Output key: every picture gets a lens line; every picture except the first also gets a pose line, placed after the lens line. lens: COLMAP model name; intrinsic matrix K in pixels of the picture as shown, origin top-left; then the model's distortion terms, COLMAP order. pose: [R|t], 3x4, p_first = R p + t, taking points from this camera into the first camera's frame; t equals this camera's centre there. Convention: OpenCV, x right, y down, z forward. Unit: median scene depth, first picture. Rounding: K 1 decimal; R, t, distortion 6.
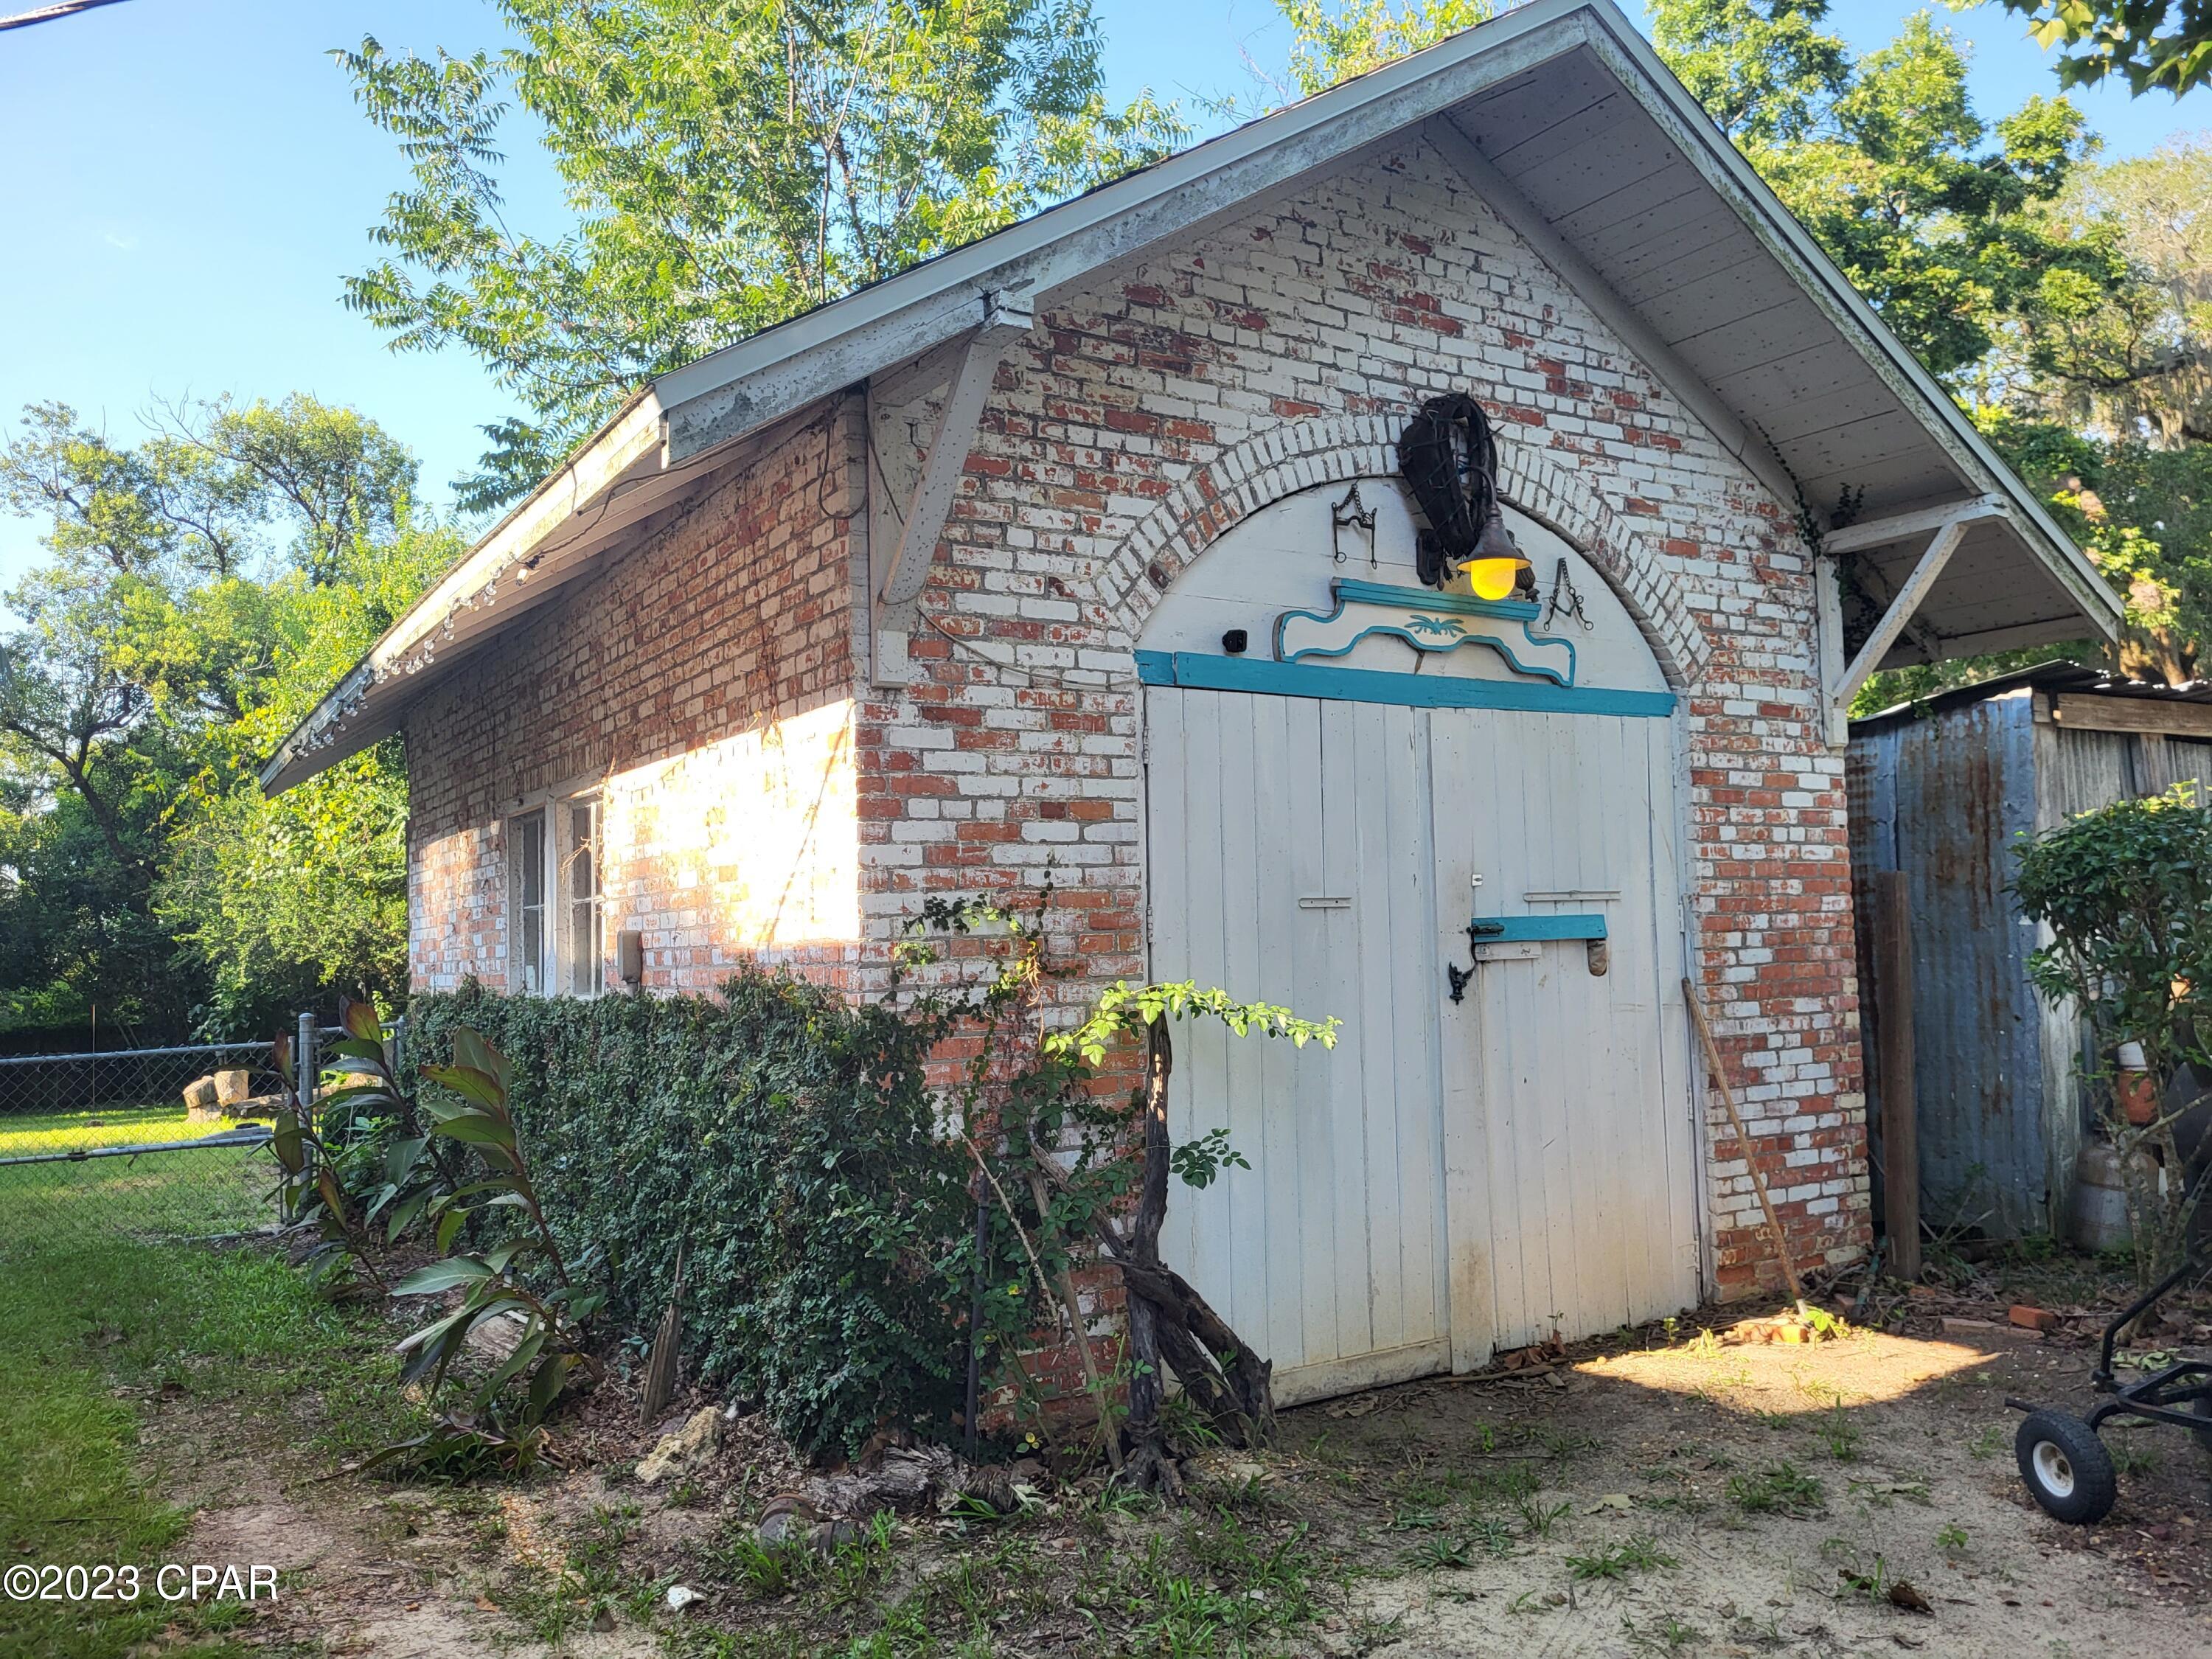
lens RADIAL K [[1659.3, 0, 1115.2], [0, 1659.3, 819.9], [0, 0, 1]] dist [0.036973, -0.036053]
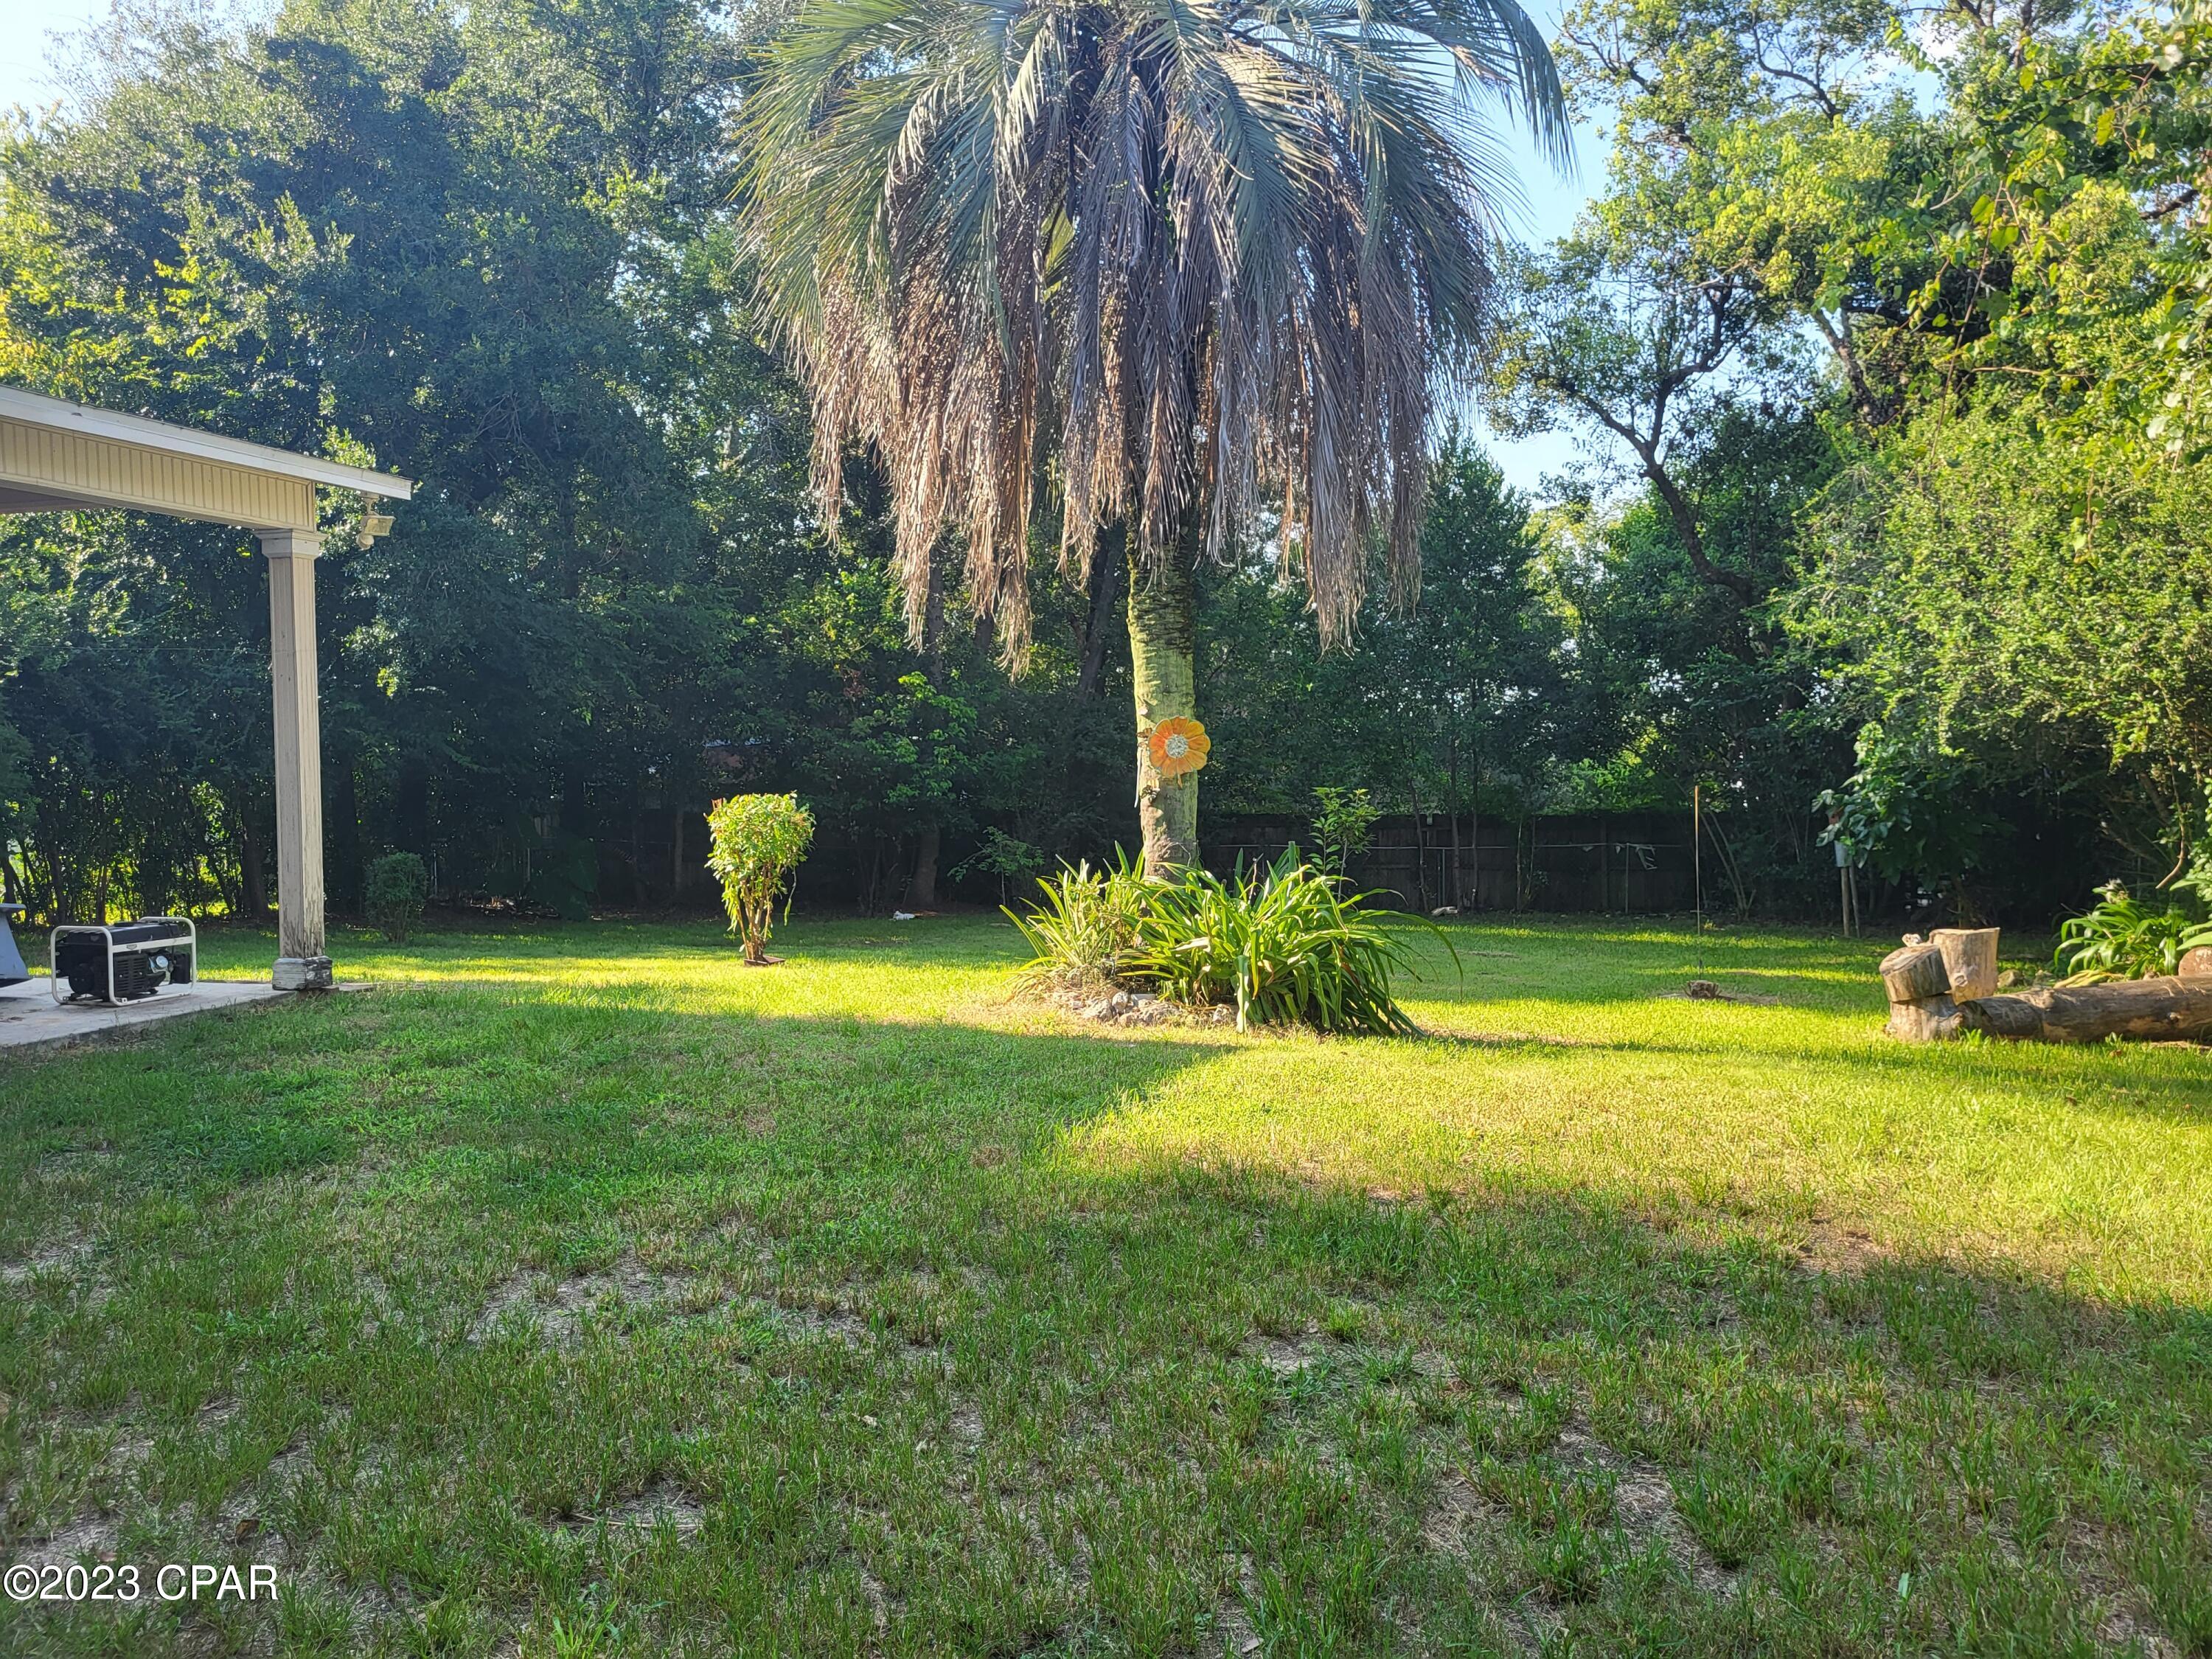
lens RADIAL K [[1659.3, 0, 1115.2], [0, 1659.3, 819.9], [0, 0, 1]] dist [0.036973, -0.036053]
pose [[0.660796, 0.047702, -0.749048, -0.236548], [0.047847, 0.993271, 0.105465, 0.038872], [0.749039, -0.105530, 0.654068, 0.357335]]
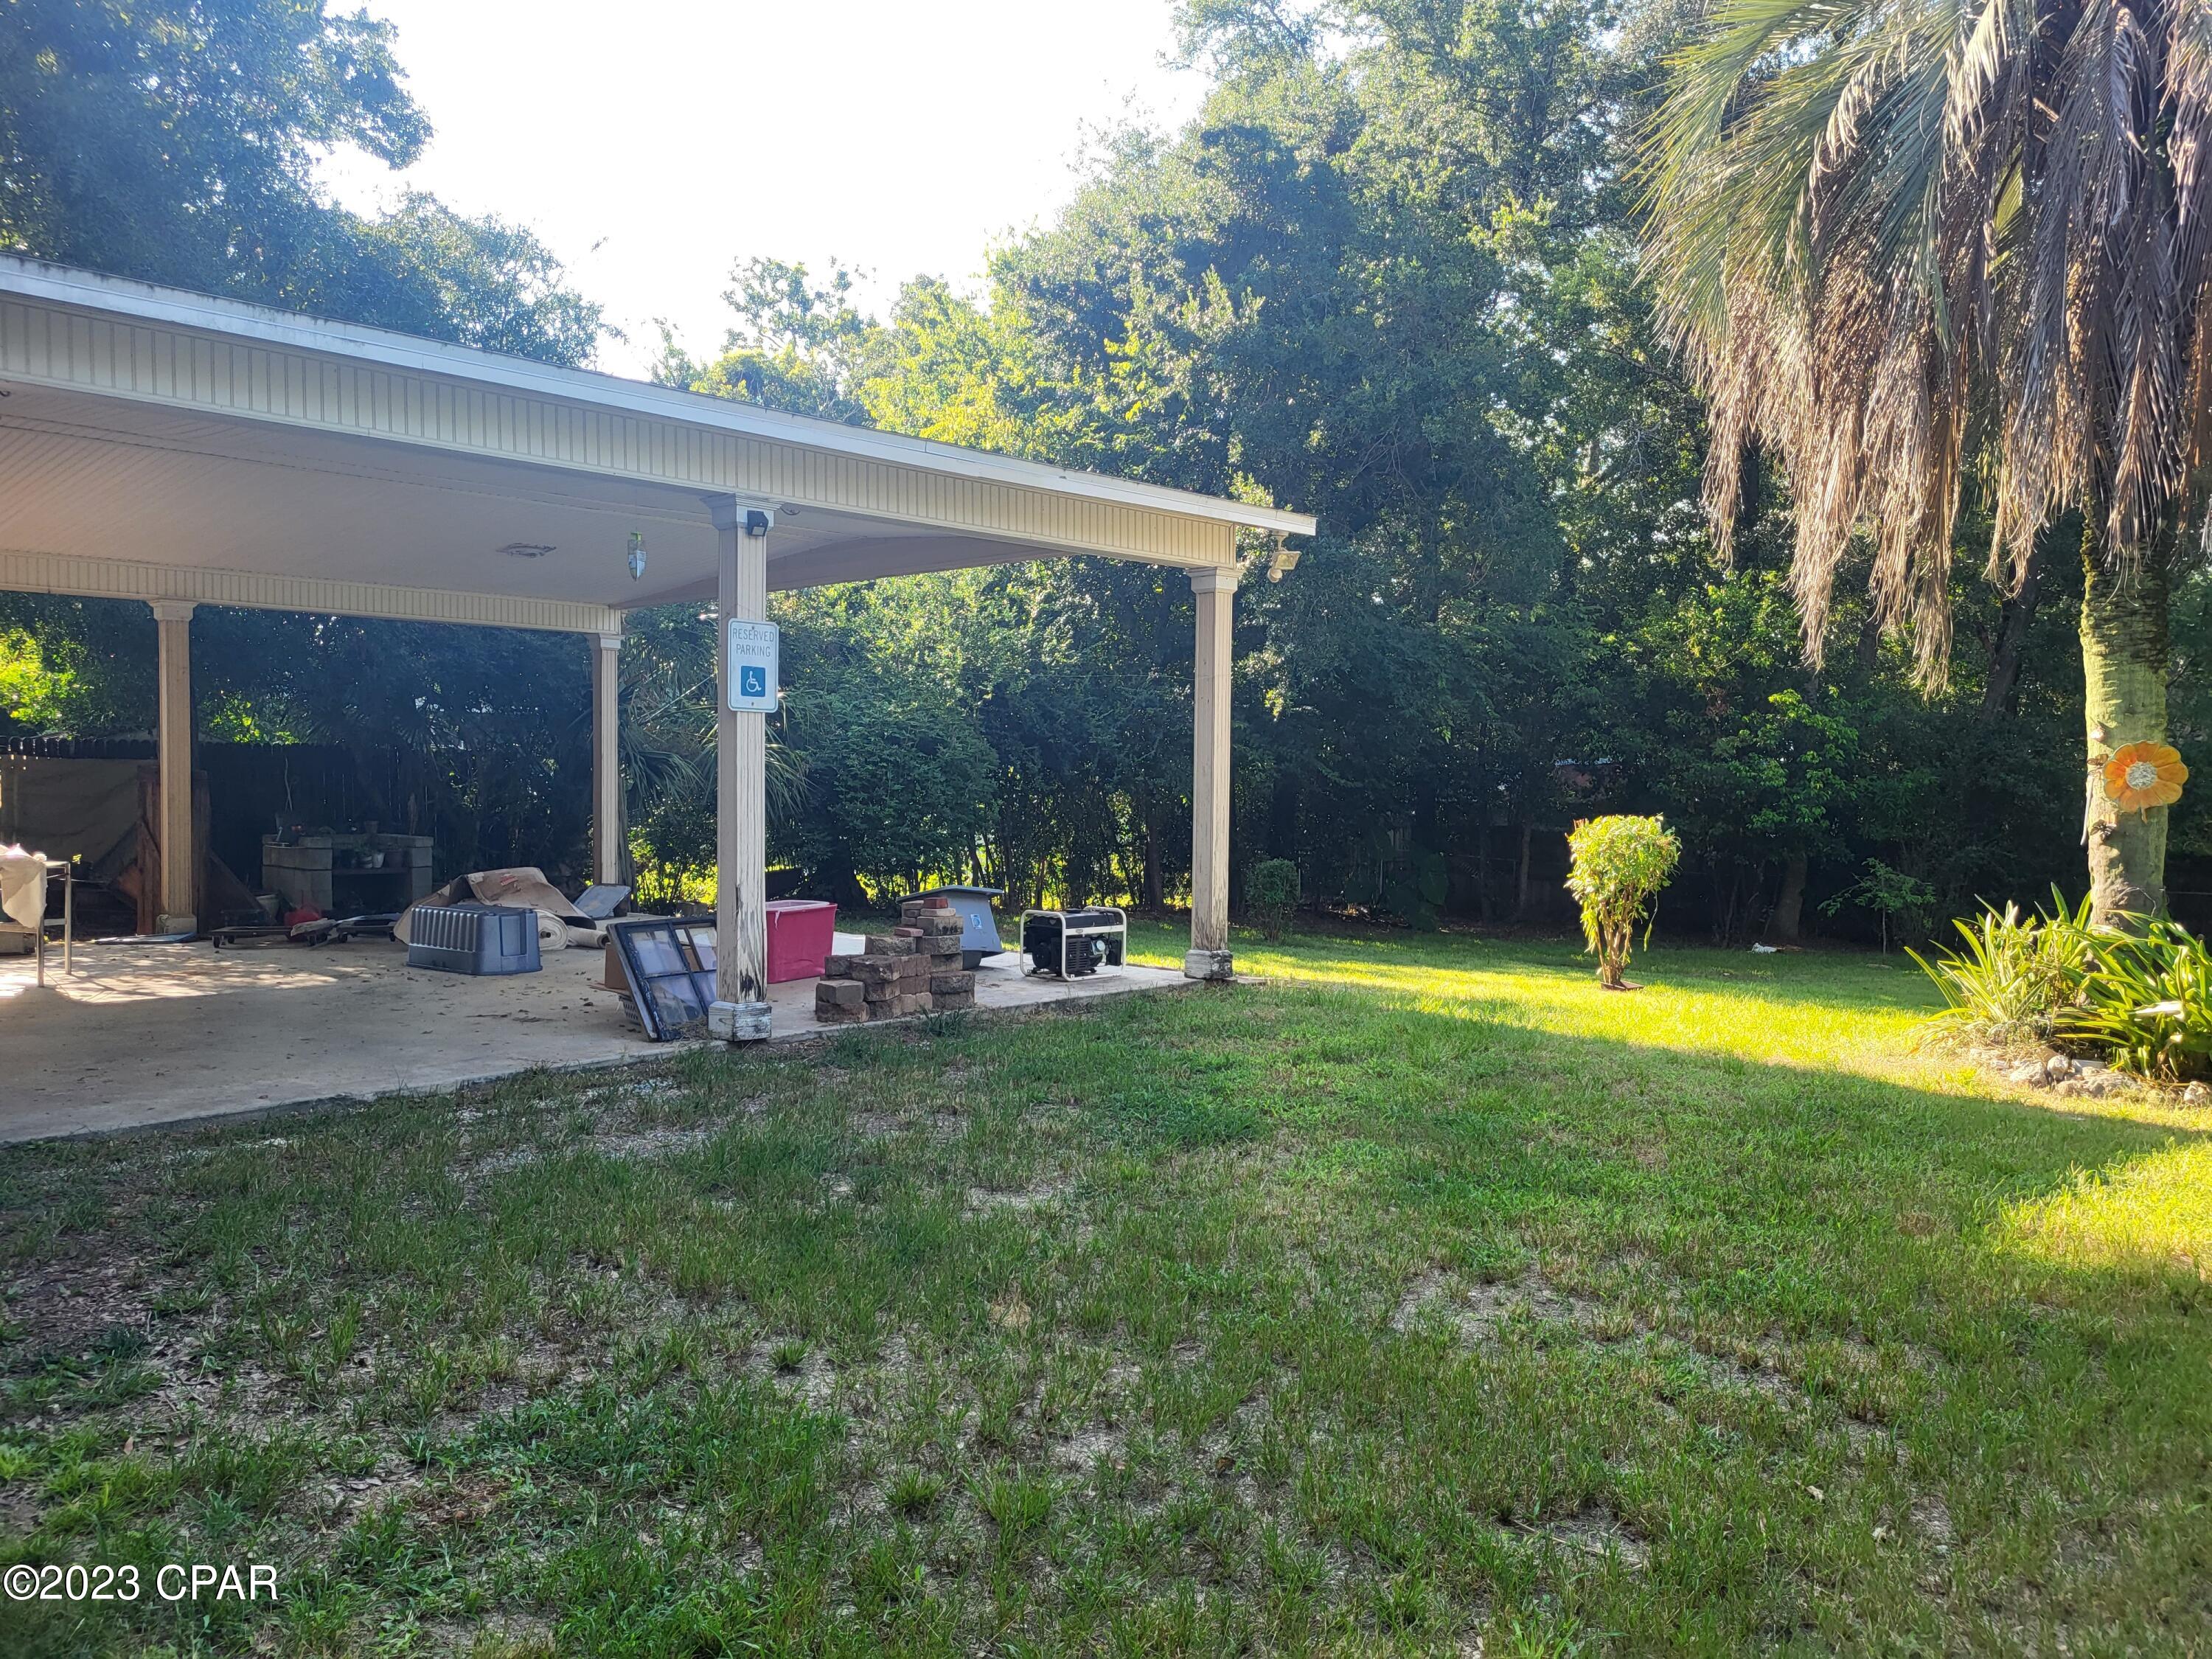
lens RADIAL K [[1647.4, 0, 1106.0], [0, 1647.4, 829.5], [0, 0, 1]] dist [0.030512, -0.036010]
pose [[0.233981, 0.061219, -0.970312, -0.247717], [0.055103, 0.995576, 0.076101, 0.036411], [0.970678, -0.071274, 0.229572, 0.337510]]
